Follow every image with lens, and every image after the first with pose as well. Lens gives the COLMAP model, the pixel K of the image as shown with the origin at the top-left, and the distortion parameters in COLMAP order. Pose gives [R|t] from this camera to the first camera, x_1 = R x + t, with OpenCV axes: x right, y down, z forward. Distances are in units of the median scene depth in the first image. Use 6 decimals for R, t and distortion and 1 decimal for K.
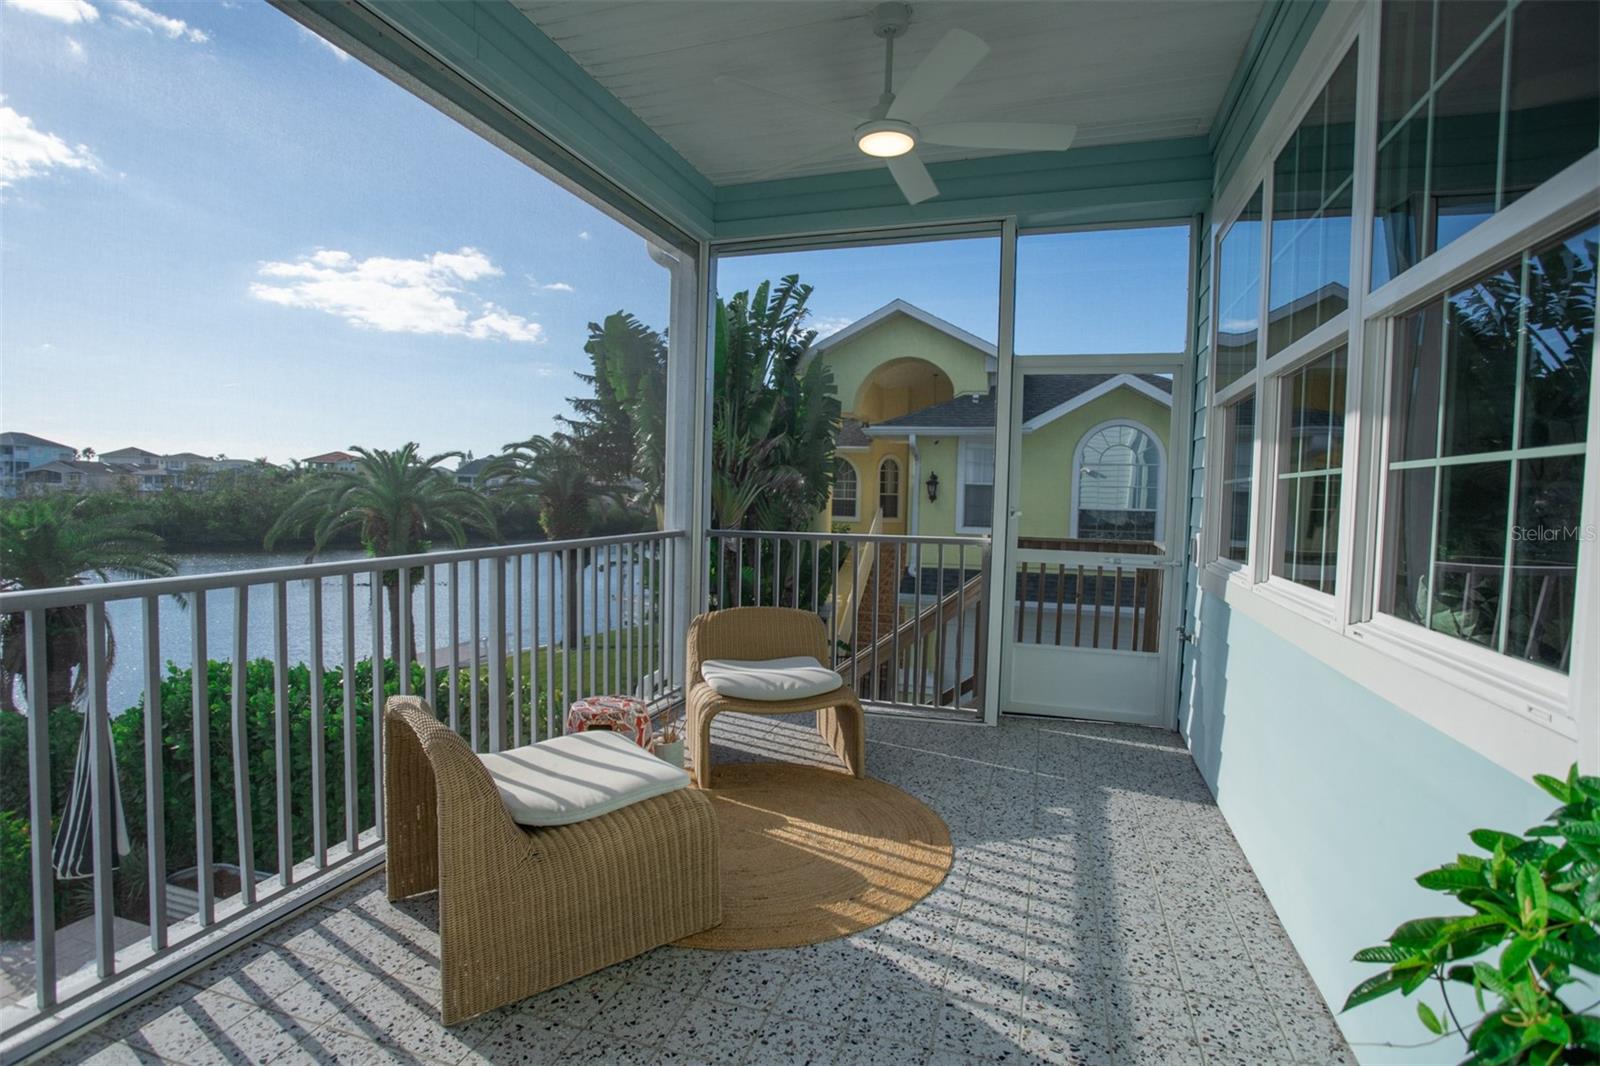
lens RADIAL K [[807.1, 0, 784.9], [0, 807.1, 525.0], [0, 0, 1]] dist [-0.071846, 0.029854]
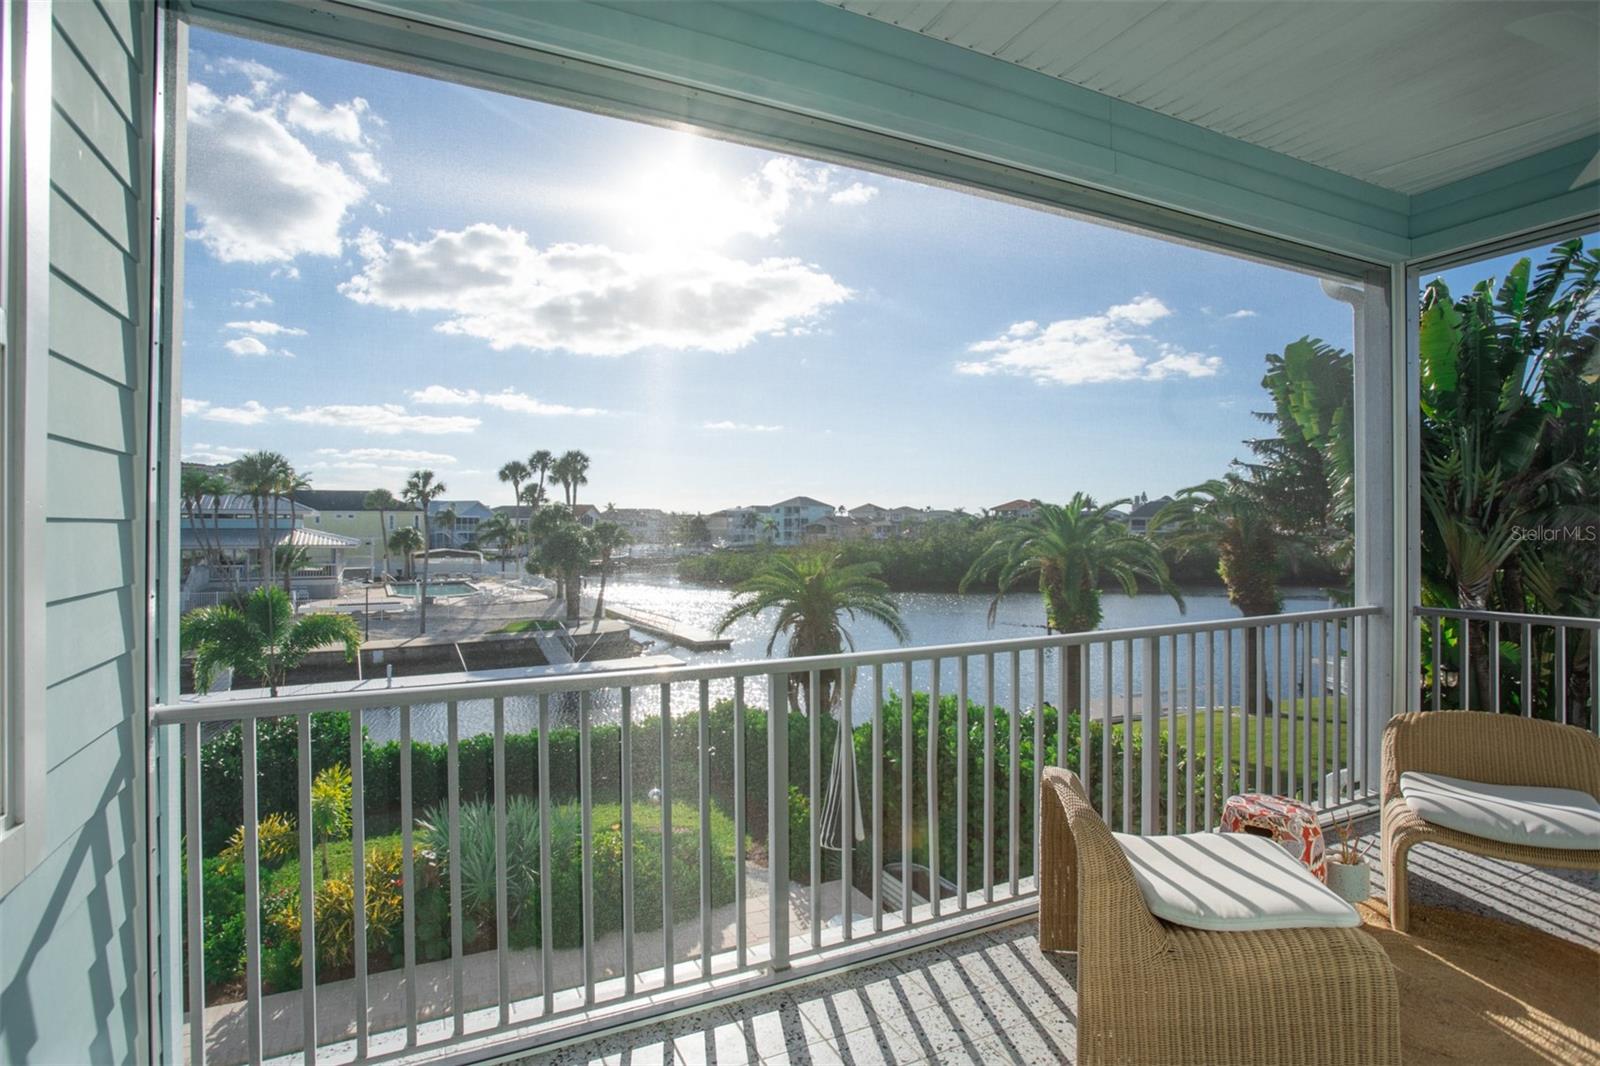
lens RADIAL K [[803.5, 0, 778.8], [0, 803.5, 495.8], [0, 0, 1]] dist [-0.052025, 0.018634]
pose [[0.690140, -0.046722, -0.722166, 0.066649], [-0.014069, 0.996859, -0.077939, -0.061164], [0.723539, 0.063949, 0.687315, -0.077170]]
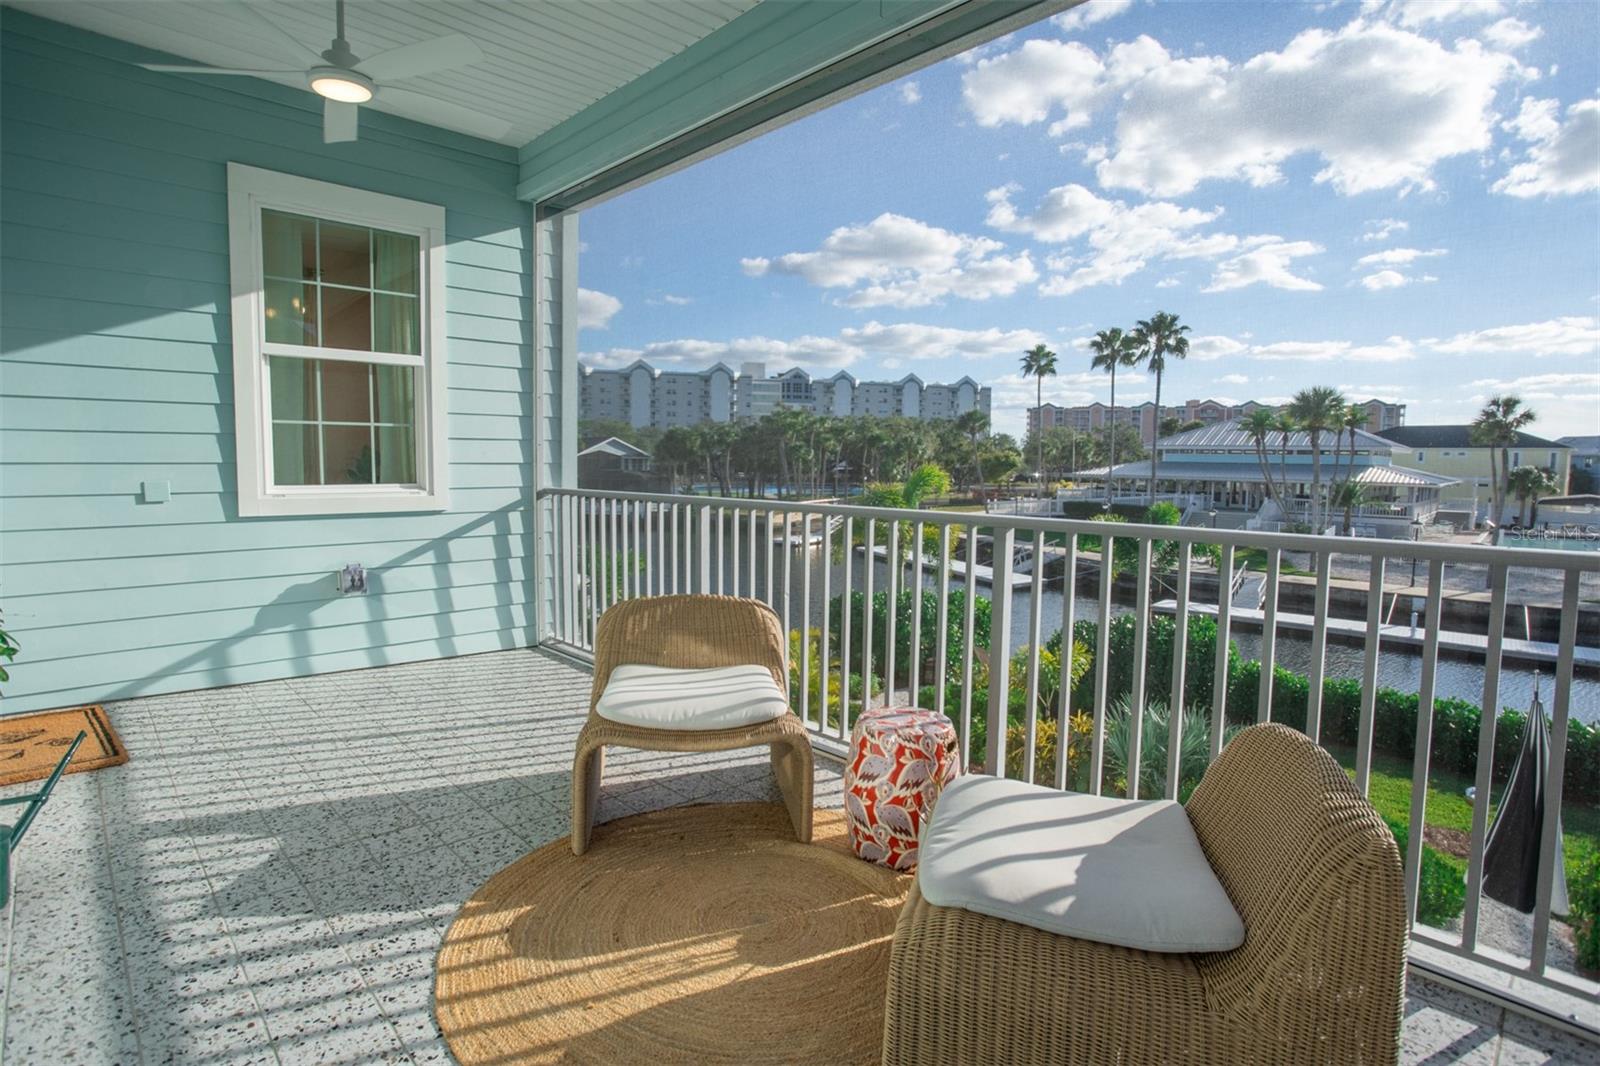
lens RADIAL K [[791.0, 0, 797.6], [0, 791.0, 525.3], [0, 0, 1]] dist [-0.061476, 0.028254]
pose [[-0.461949, 0.051966, -0.885383, 0.503751], [-0.056755, 0.994504, 0.087982, -0.024938], [0.885089, 0.090893, -0.456461, 1.270872]]
